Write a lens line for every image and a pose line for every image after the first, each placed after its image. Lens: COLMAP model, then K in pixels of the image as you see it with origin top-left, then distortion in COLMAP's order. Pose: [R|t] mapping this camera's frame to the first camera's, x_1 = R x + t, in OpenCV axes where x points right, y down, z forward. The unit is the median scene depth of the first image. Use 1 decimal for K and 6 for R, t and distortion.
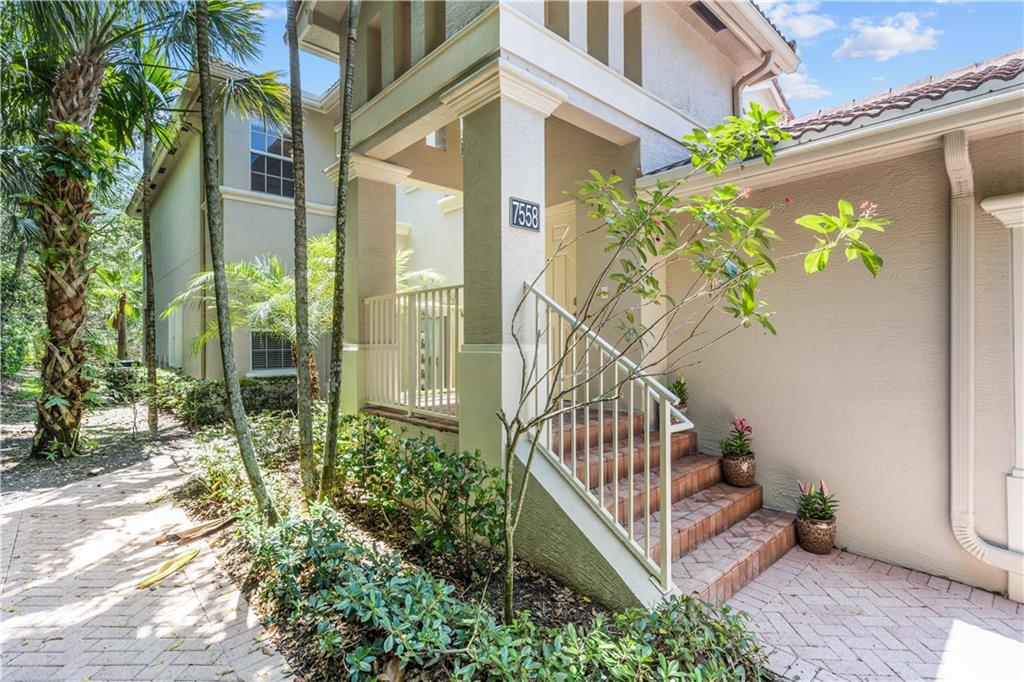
lens RADIAL K [[471.8, 0, 507.5], [0, 471.8, 336.6], [0, 0, 1]] dist [-0.000573, 0.000893]
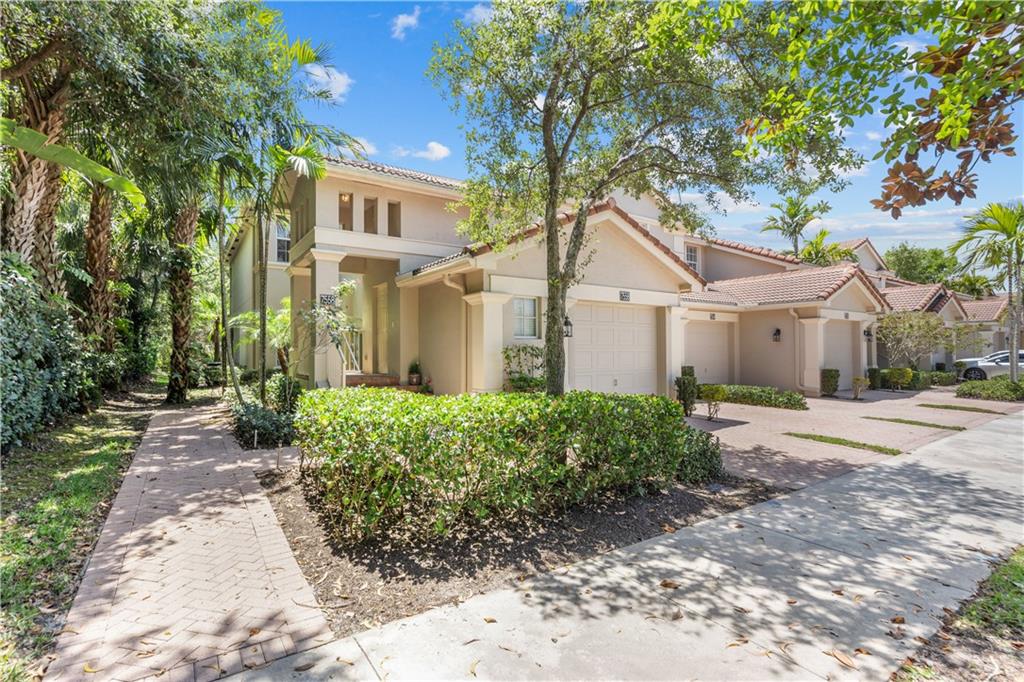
lens RADIAL K [[471.8, 0, 518.1], [0, 471.8, 345.1], [0, 0, 1]] dist [-0.000573, 0.000893]
pose [[0.990865, -0.001799, -0.134845, 0.813629], [0.000827, 0.999973, -0.007265, 0.015976], [0.134854, 0.007088, 0.990840, -0.856618]]
